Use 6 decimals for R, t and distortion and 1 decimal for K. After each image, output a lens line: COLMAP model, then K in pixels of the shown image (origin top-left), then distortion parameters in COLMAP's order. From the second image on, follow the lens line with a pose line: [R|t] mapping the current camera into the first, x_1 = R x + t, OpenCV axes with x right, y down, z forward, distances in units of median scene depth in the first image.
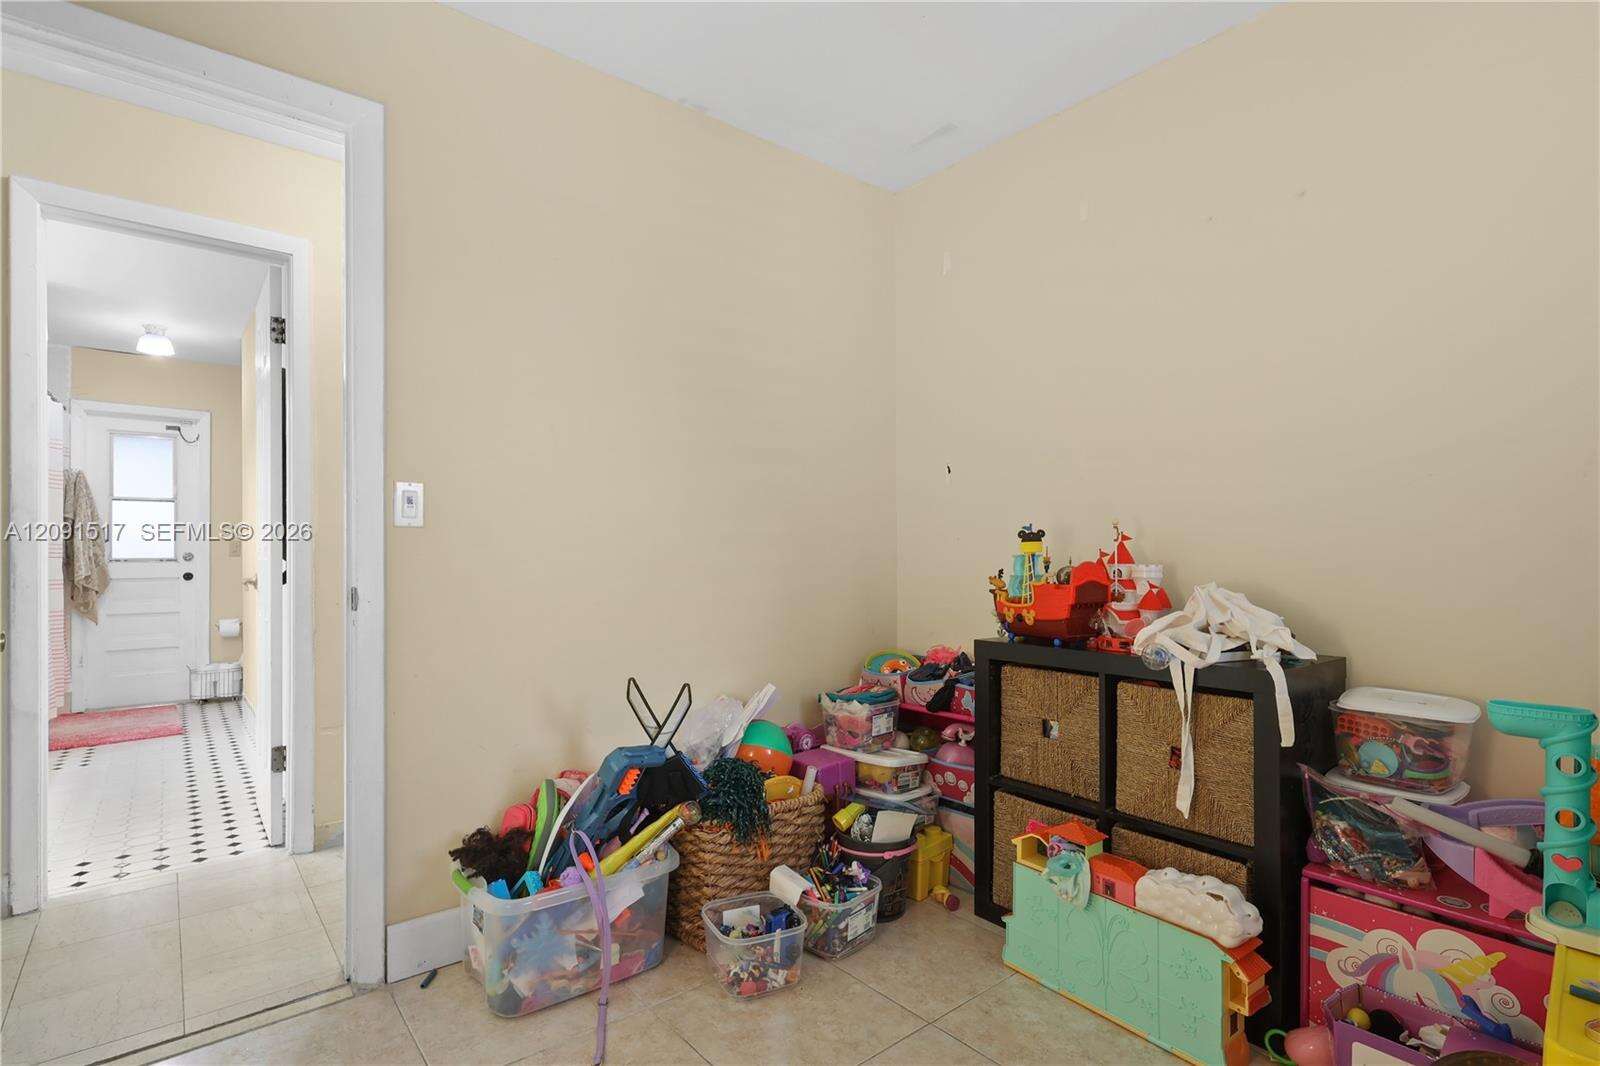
lens RADIAL K [[780.5, 0, 790.2], [0, 780.5, 546.7], [0, 0, 1]] dist [-0.000979, 0.000097]
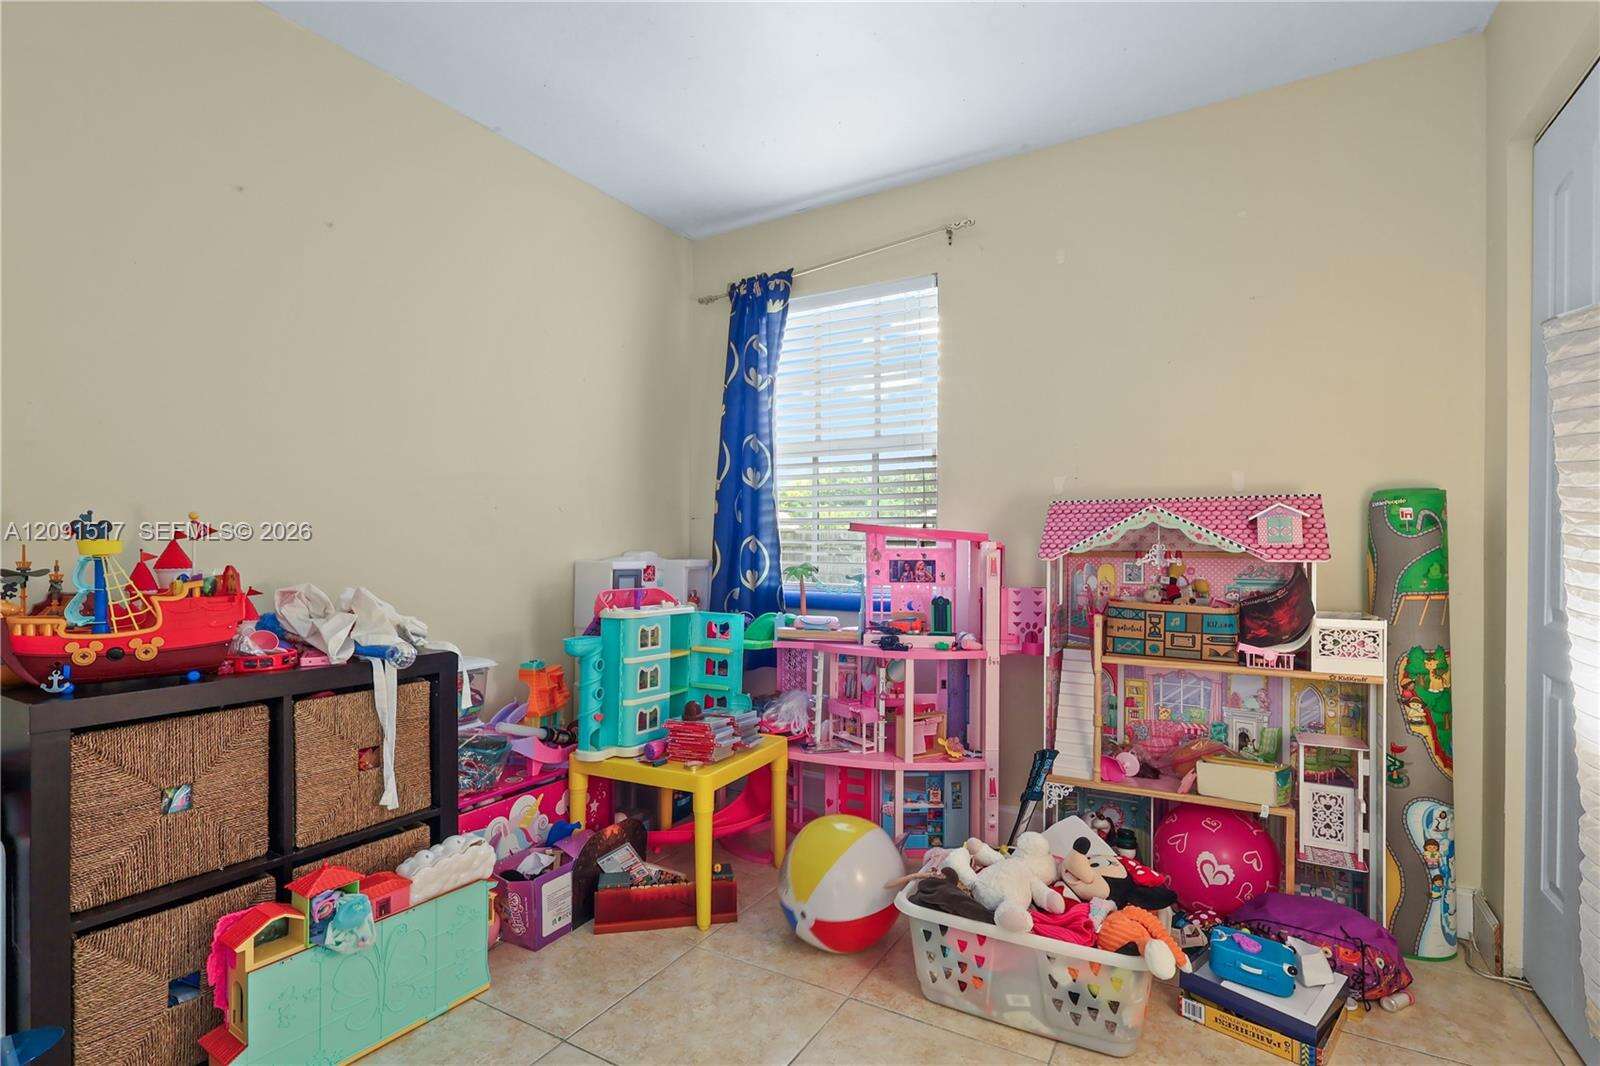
lens RADIAL K [[769.0, 0, 783.9], [0, 769.0, 545.9], [0, 0, 1]] dist [-0.001729, 0.000437]
pose [[-0.346692, 0.003701, 0.937972, -0.383587], [-0.005945, 0.999963, -0.006143, 0.000267], [-0.937960, -0.007706, -0.346657, 0.520623]]
